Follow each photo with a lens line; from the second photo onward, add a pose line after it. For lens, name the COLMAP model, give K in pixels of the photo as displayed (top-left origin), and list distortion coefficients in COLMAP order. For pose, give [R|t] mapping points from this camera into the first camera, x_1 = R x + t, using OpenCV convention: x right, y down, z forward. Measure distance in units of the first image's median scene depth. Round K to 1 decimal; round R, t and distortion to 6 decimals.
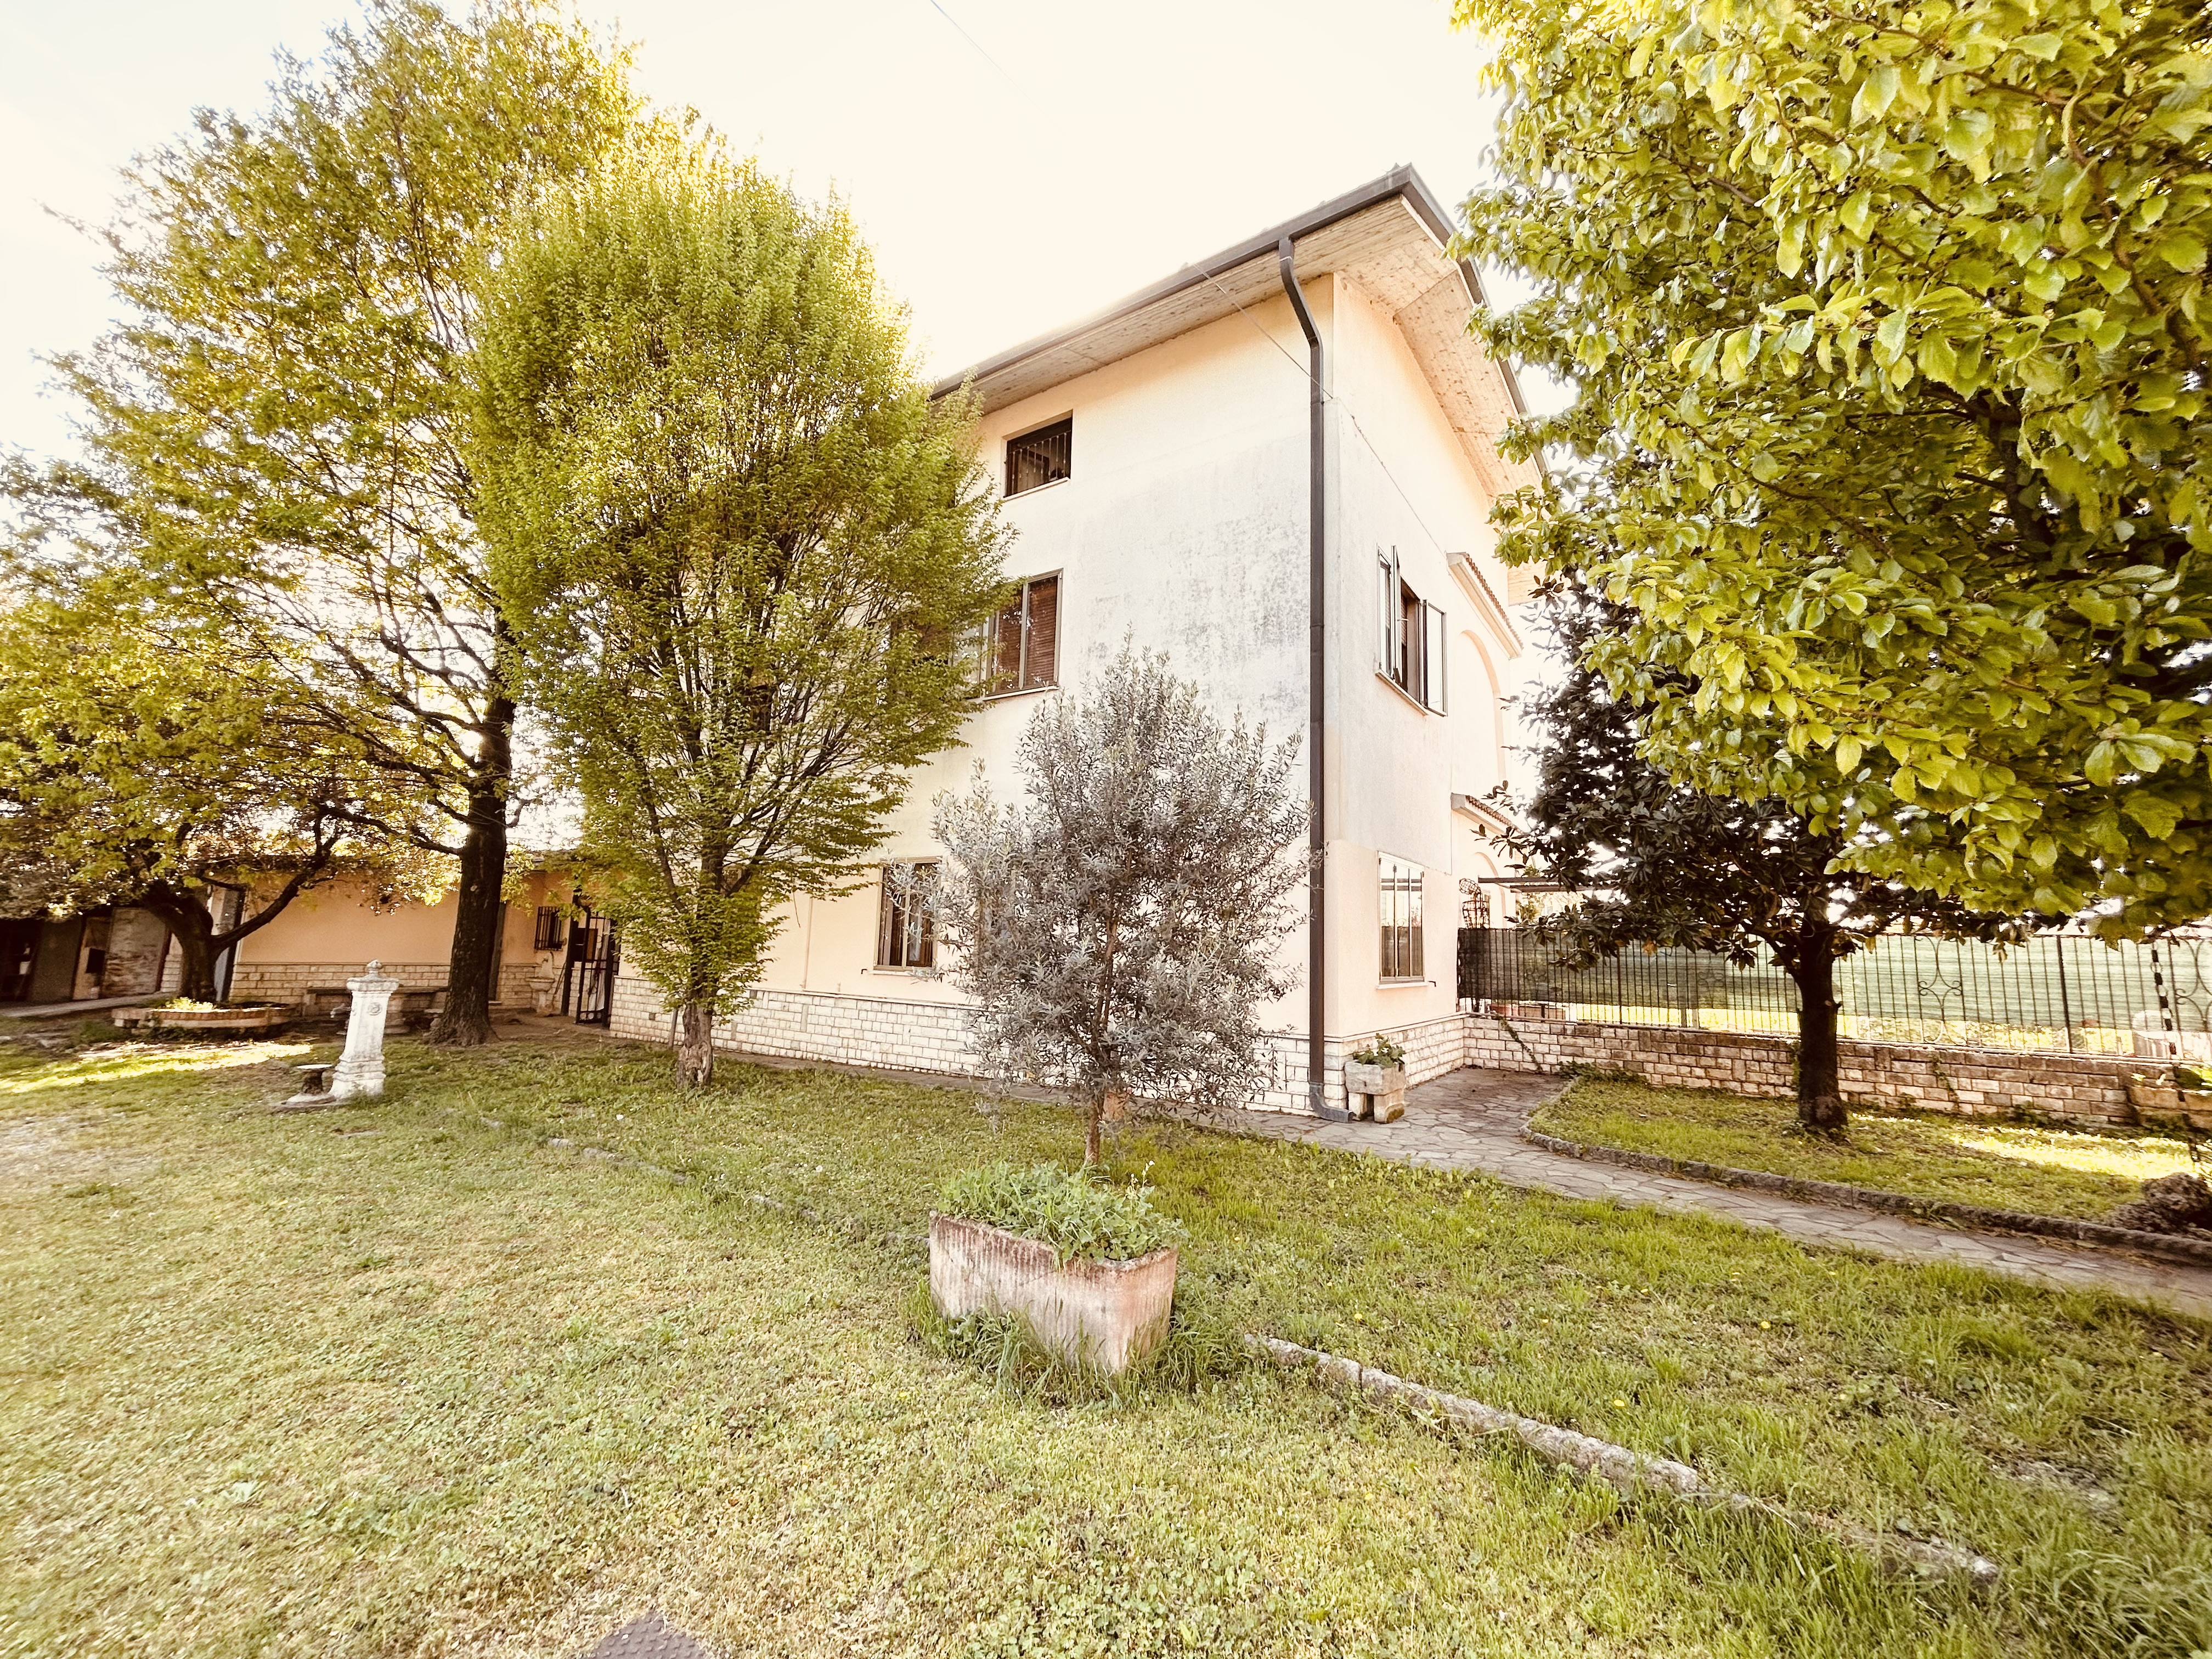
lens RADIAL K [[887.4, 0, 1103.5], [0, 887.4, 829.4], [0, 0, 1]] dist [-0.004081, 0.001750]
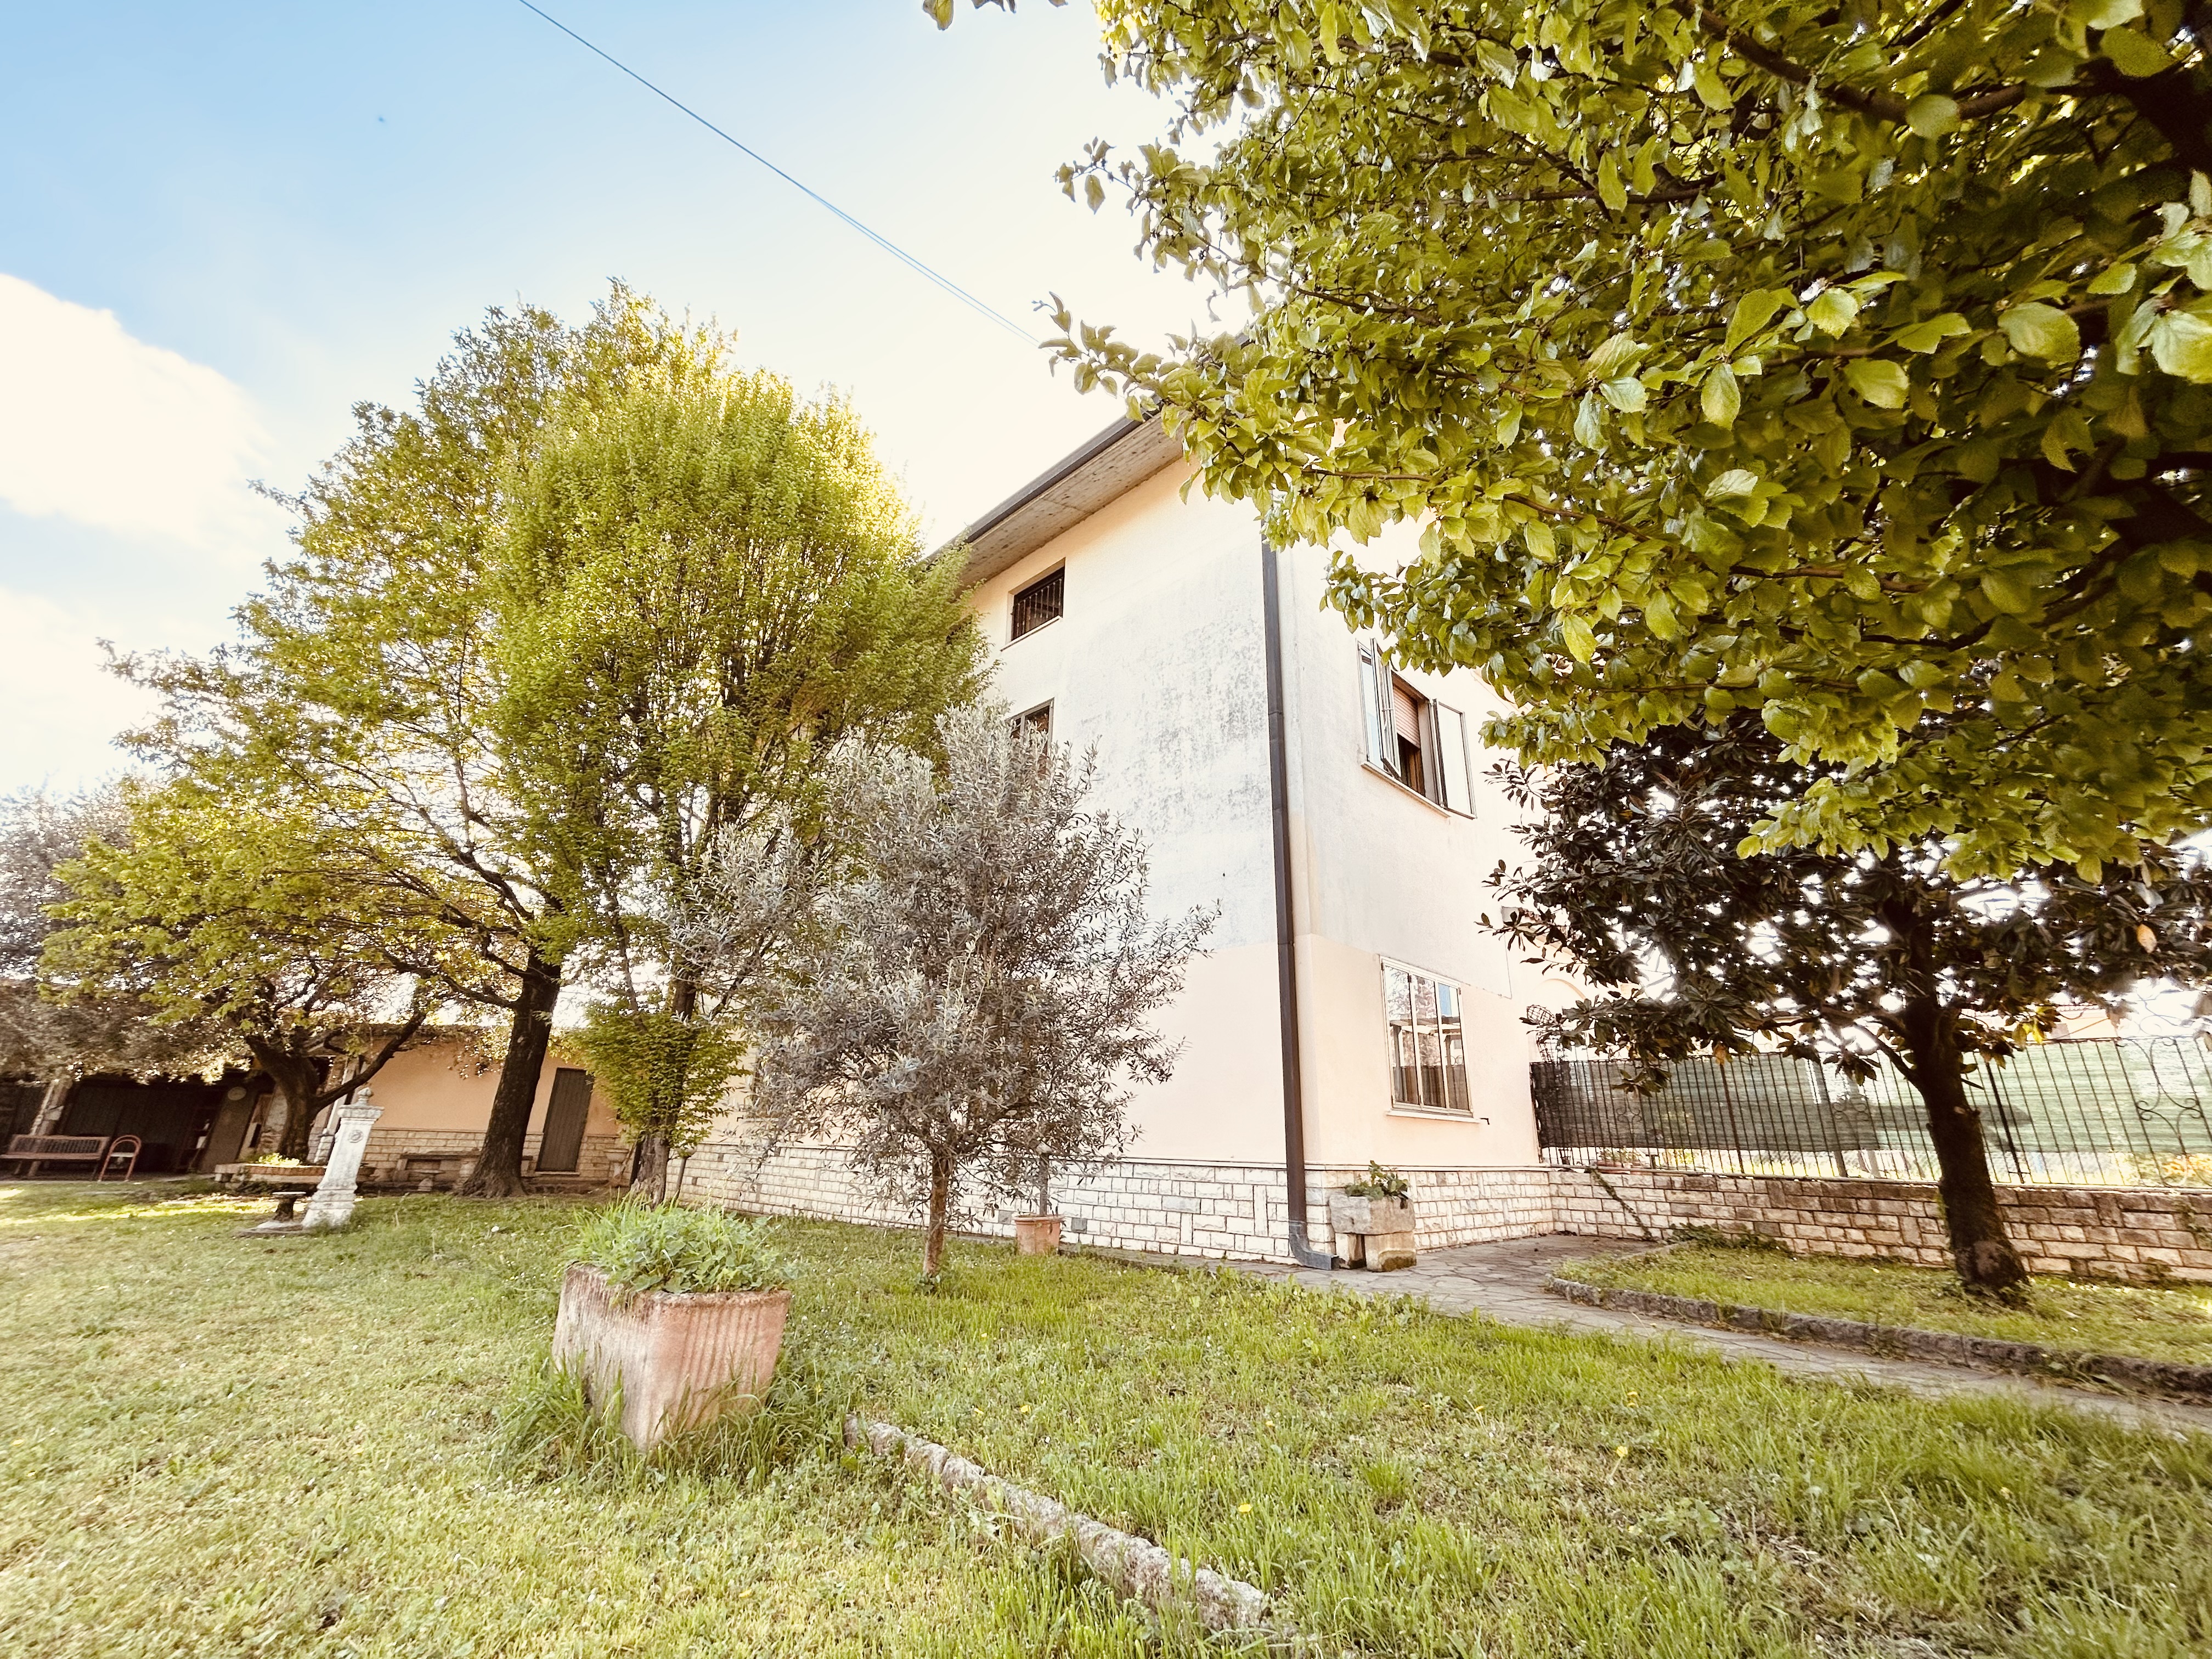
lens RADIAL K [[887.4, 0, 1103.0], [0, 887.4, 826.9], [0, 0, 1]] dist [-0.004081, 0.001750]
pose [[0.985303, -0.062724, -0.158885, 0.169739], [0.026422, 0.974911, -0.221019, 0.080649], [0.168762, 0.213573, 0.962240, 0.063498]]
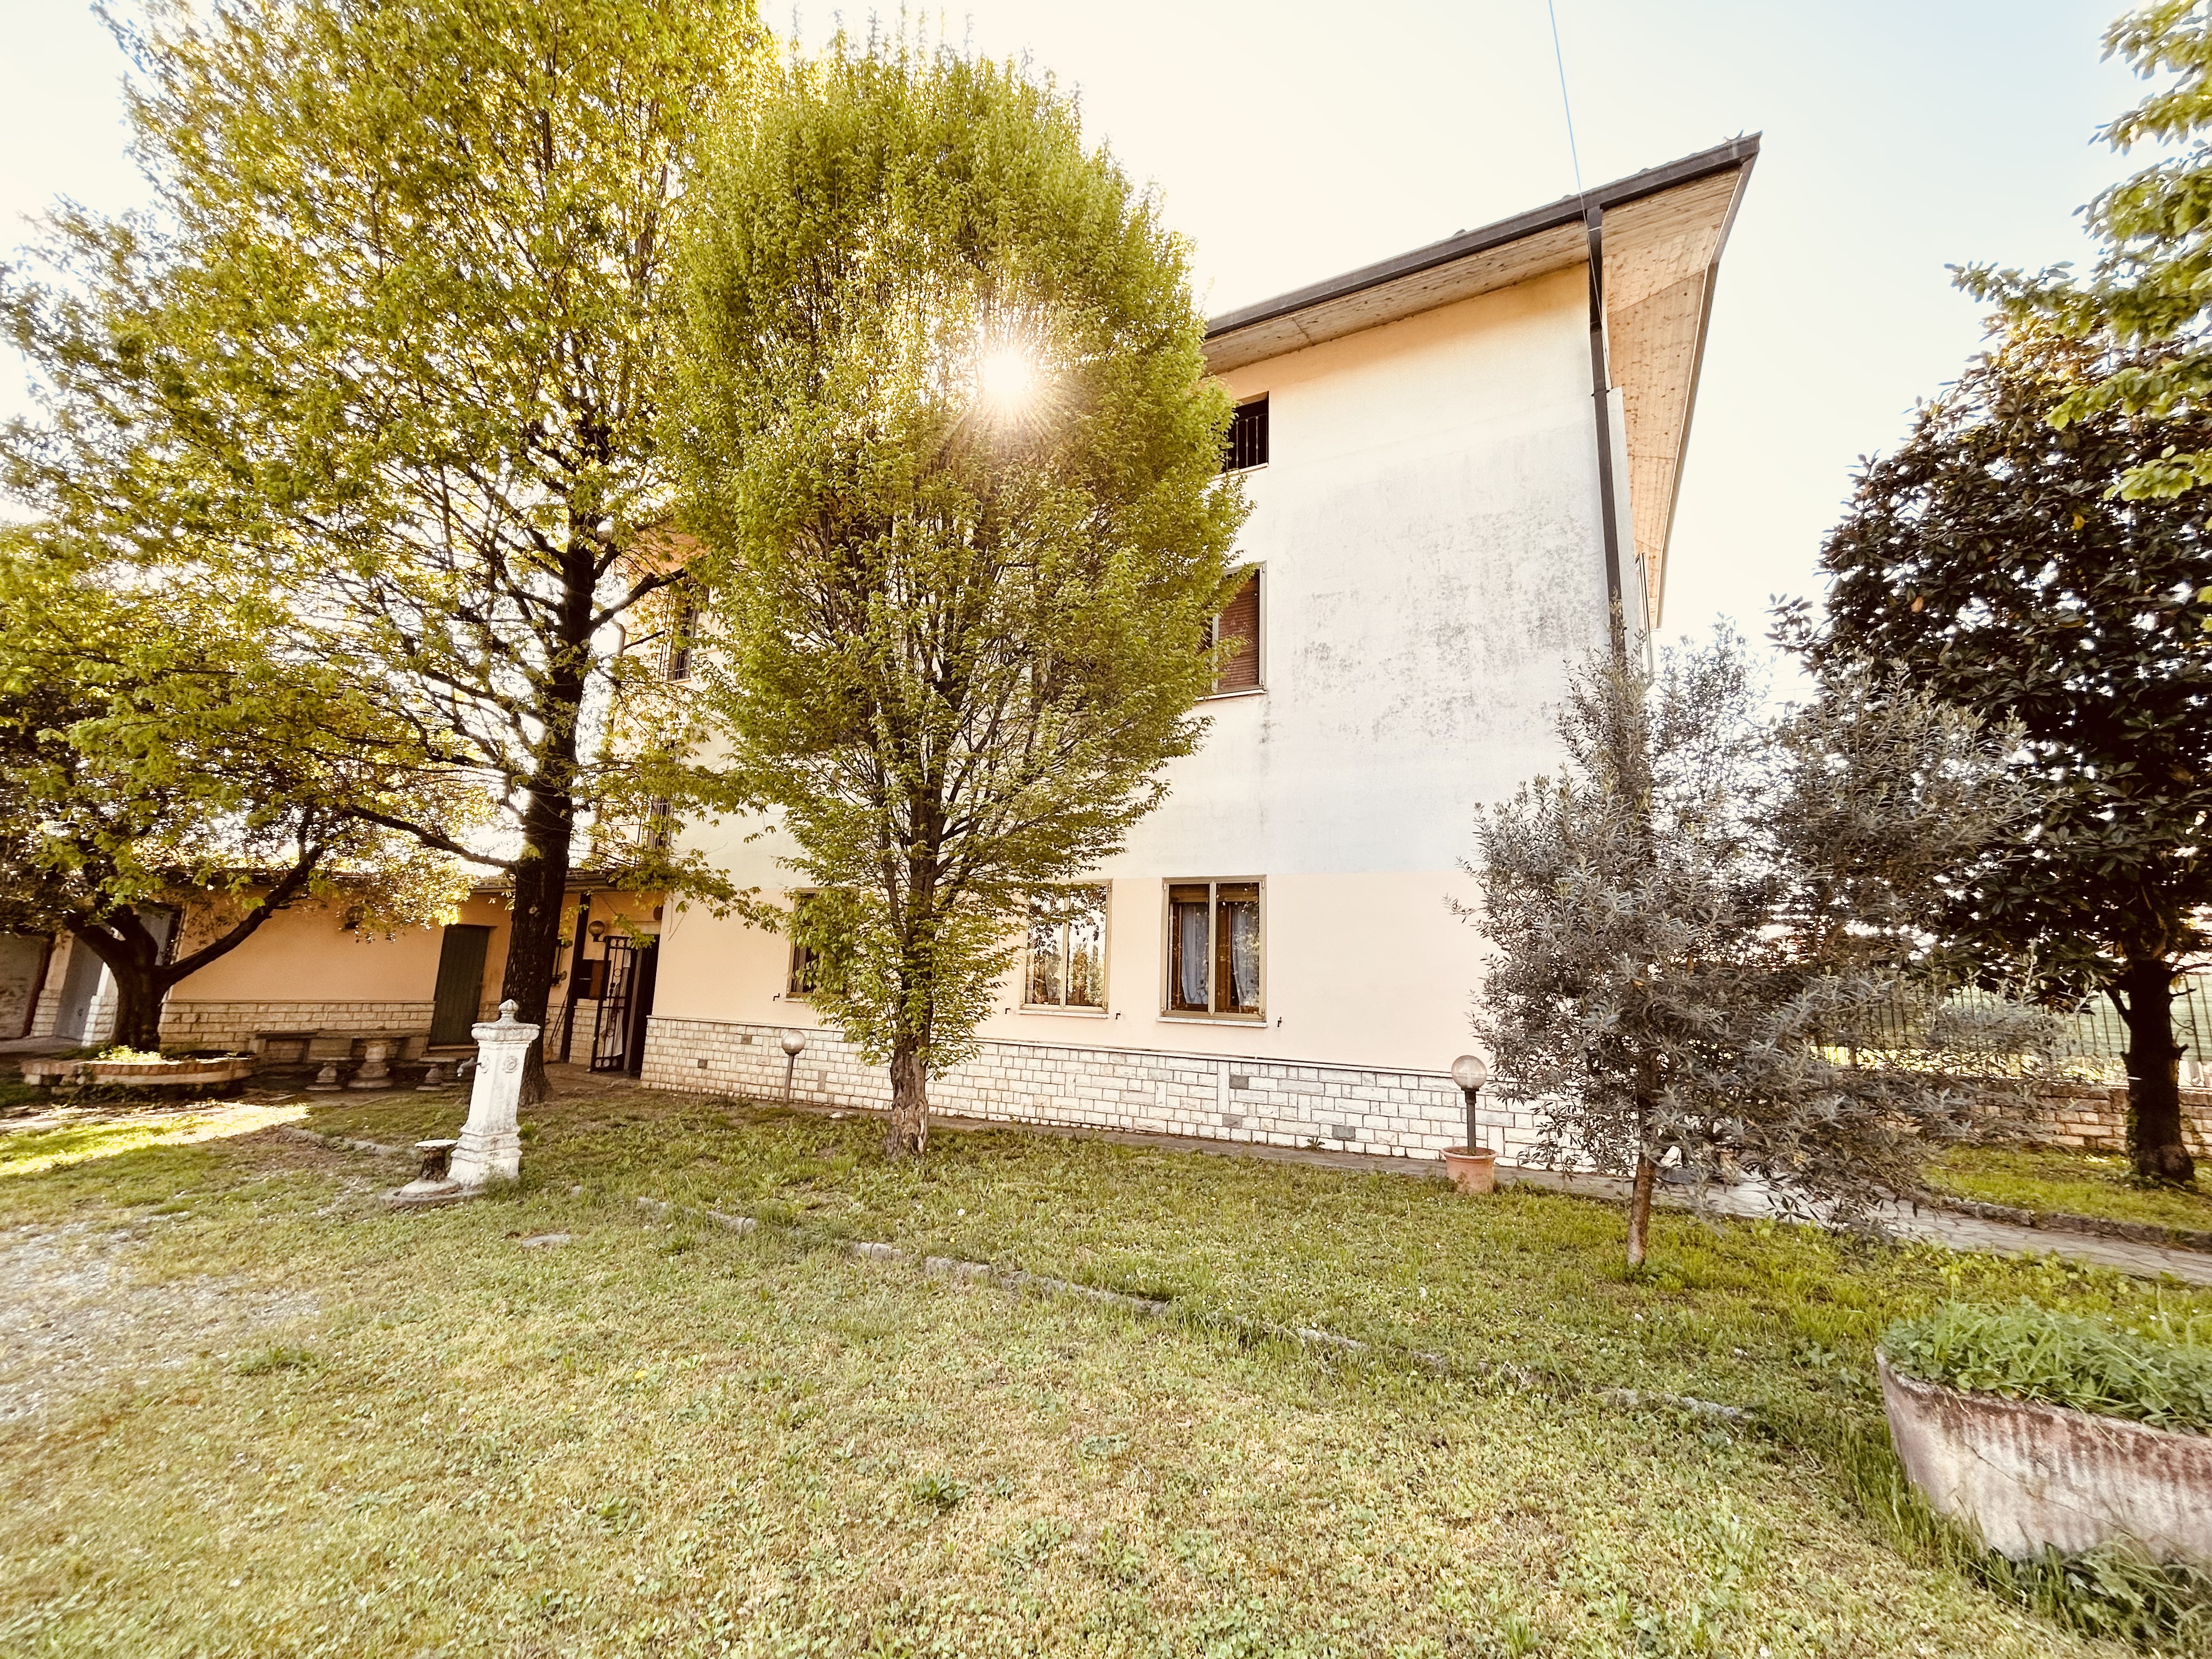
lens RADIAL K [[887.4, 0, 1104.2], [0, 887.4, 831.3], [0, 0, 1]] dist [-0.004081, 0.001750]
pose [[0.993530, 0.020874, 0.111633, -0.317544], [-0.016819, 0.999168, -0.037144, 0.016960], [-0.112316, 0.035026, 0.993055, 0.139352]]
